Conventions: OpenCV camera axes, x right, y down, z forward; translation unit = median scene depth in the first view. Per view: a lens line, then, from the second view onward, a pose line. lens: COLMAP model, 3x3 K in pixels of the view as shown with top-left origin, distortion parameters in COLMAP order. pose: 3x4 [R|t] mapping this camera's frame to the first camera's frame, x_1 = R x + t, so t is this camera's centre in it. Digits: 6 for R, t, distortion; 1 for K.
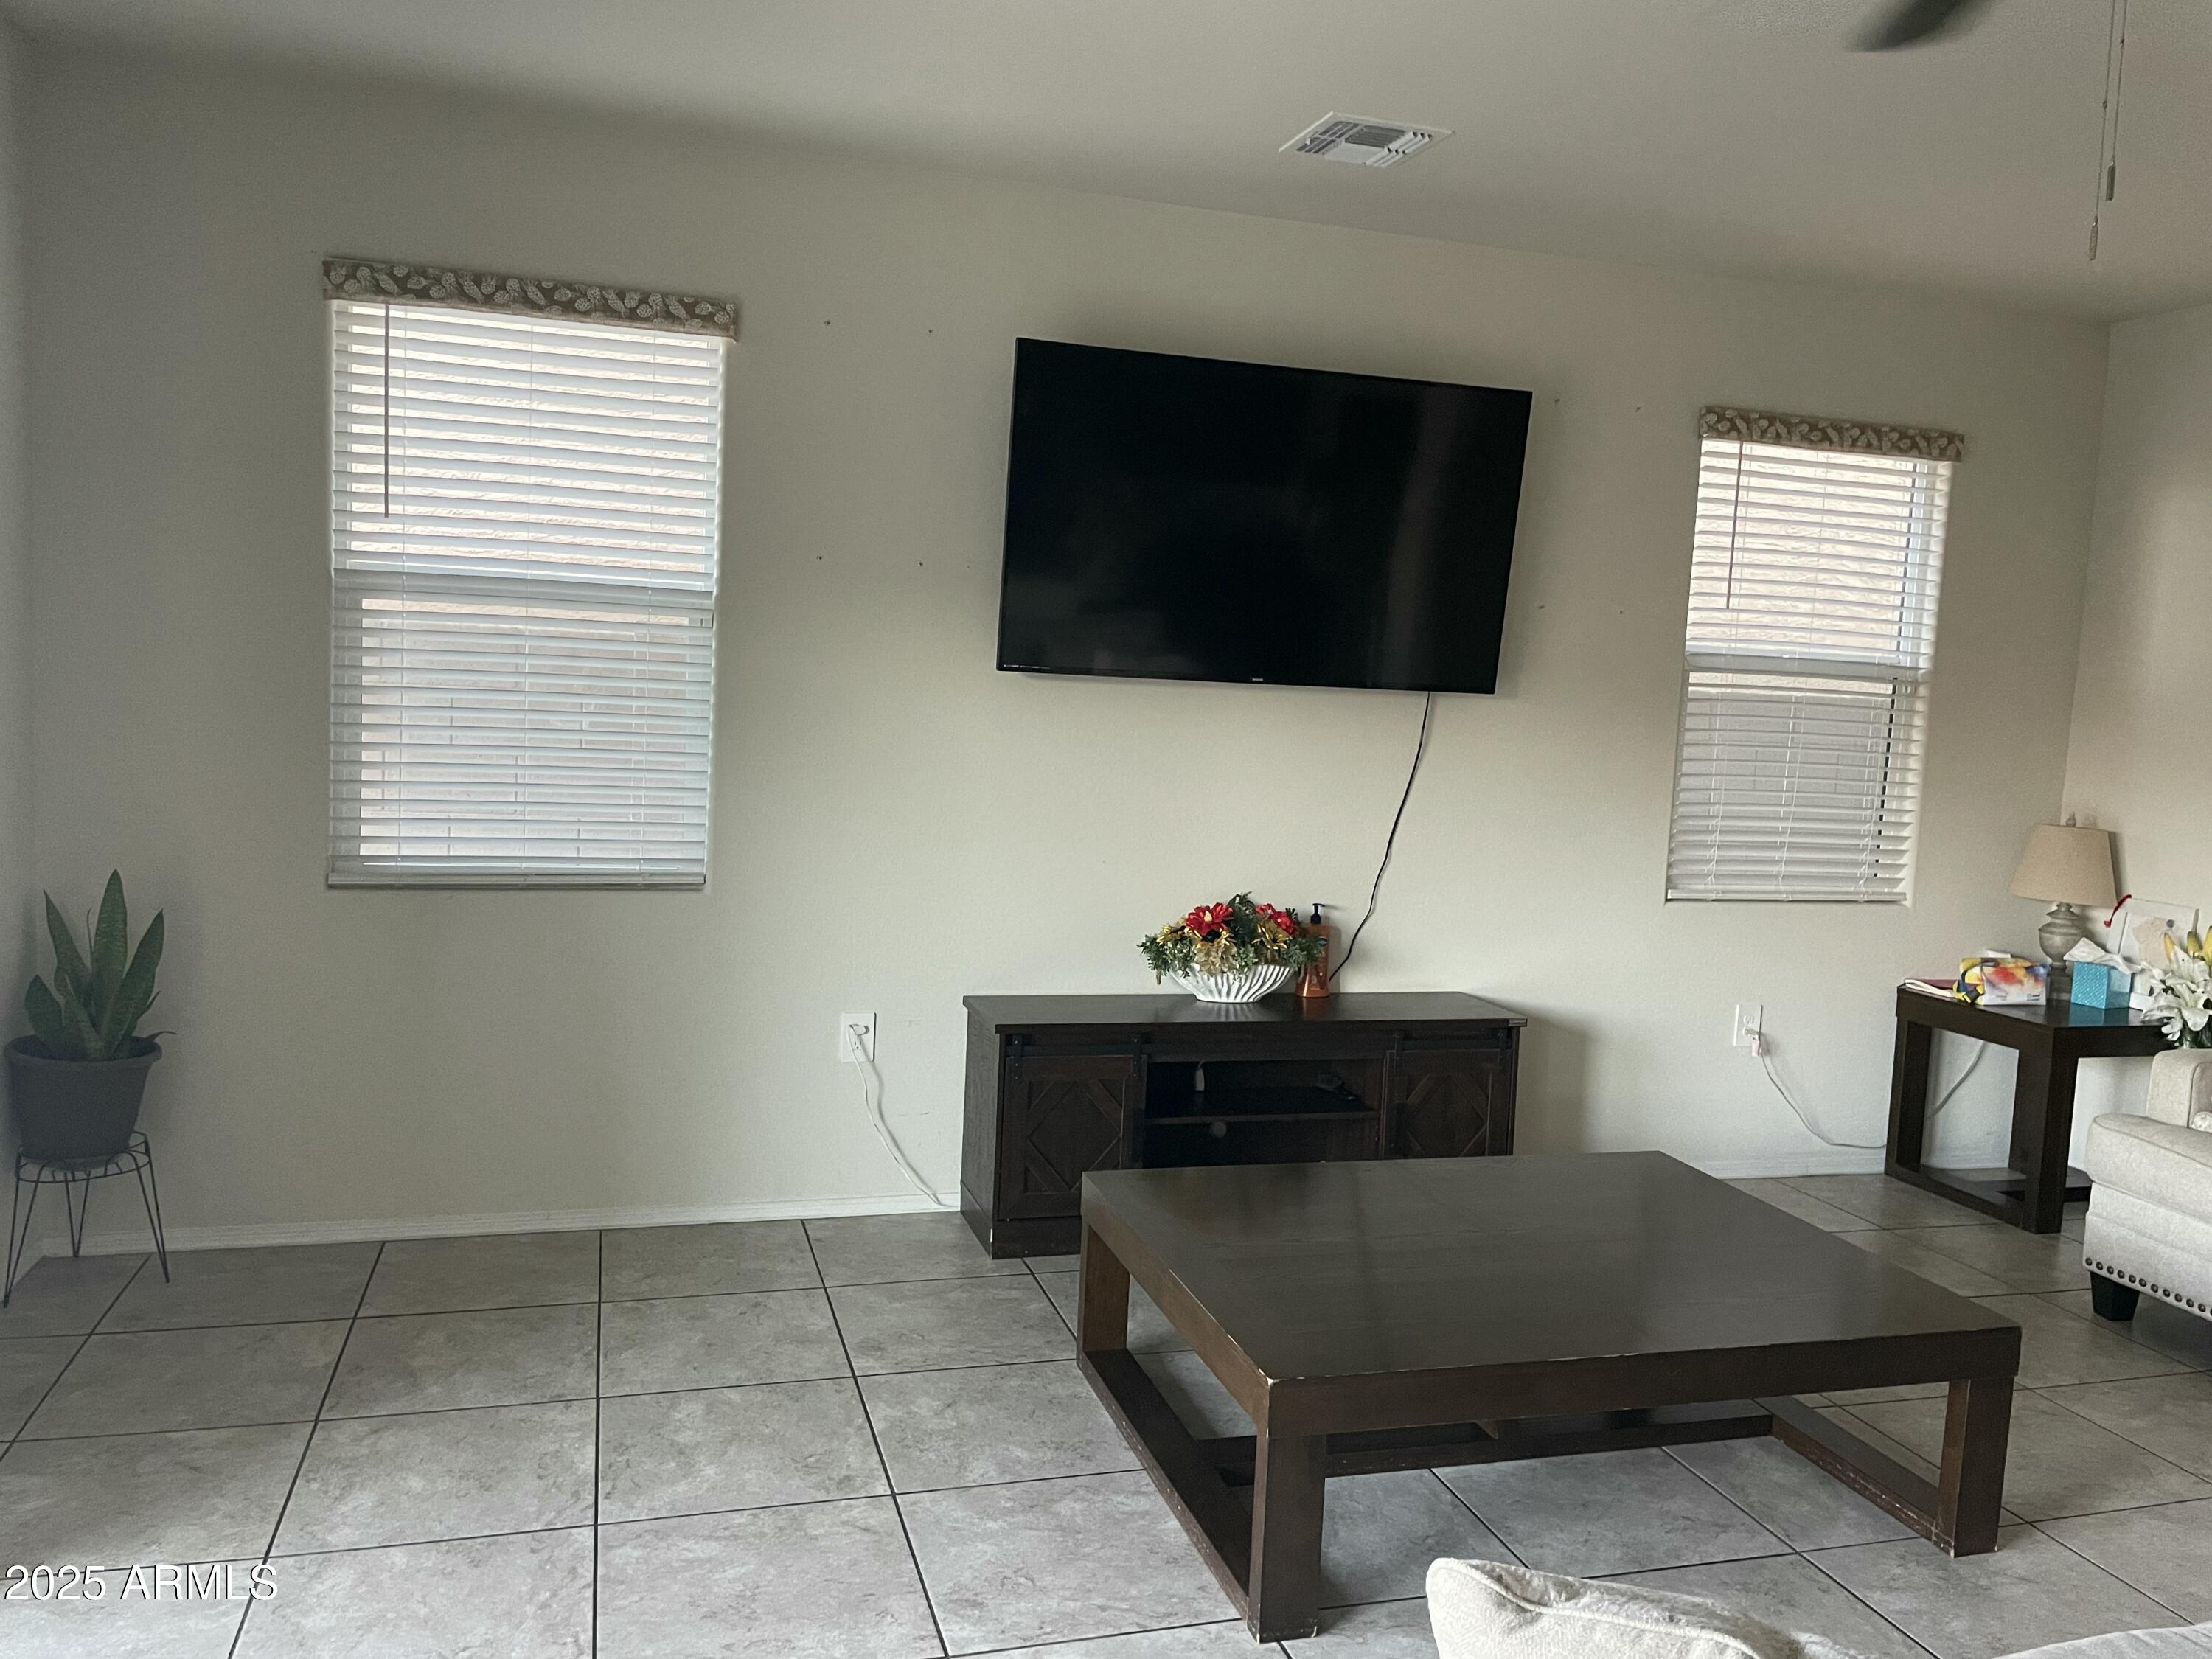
lens RADIAL K [[1666.2, 0, 1110.4], [0, 1666.2, 806.9], [0, 0, 1]] dist [0.107228, -0.140410]
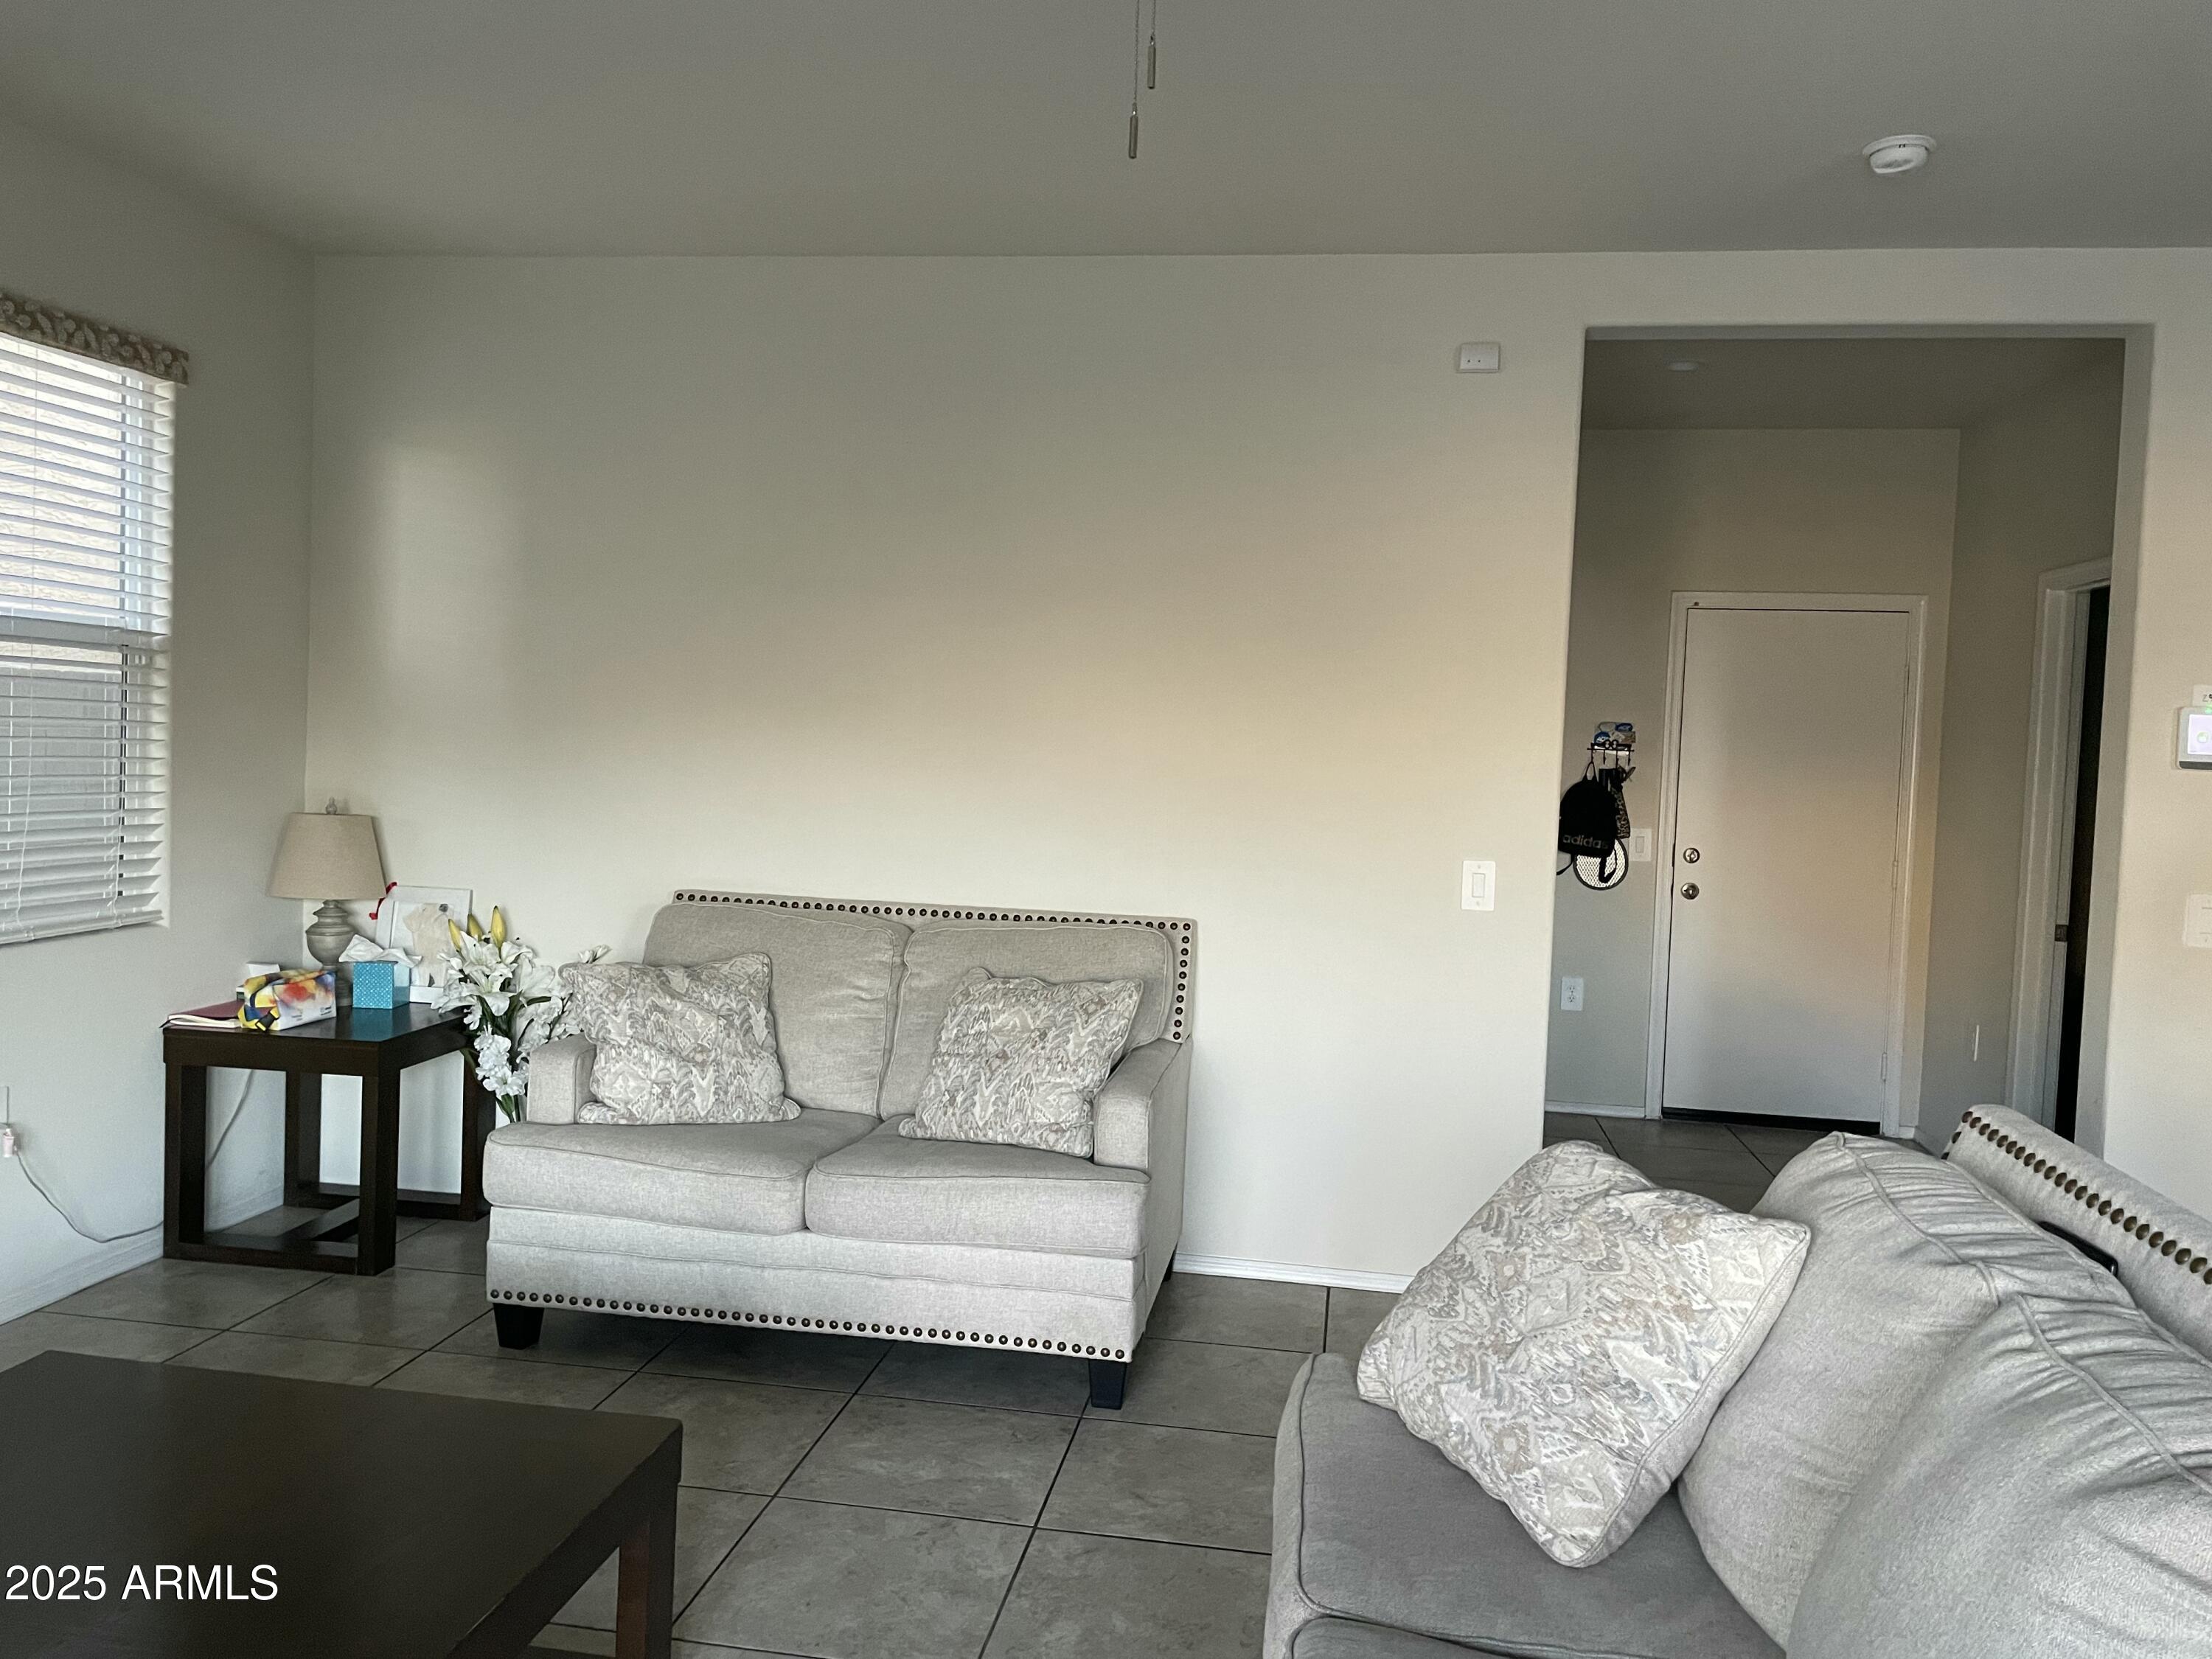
lens RADIAL K [[1666.2, 0, 1110.4], [0, 1666.2, 806.9], [0, 0, 1]] dist [0.107228, -0.140410]
pose [[0.435512, -0.071216, 0.897362, -0.062255], [0.049481, 0.997252, 0.055129, -0.021733], [-0.898822, 0.020393, 0.437839, 0.238990]]
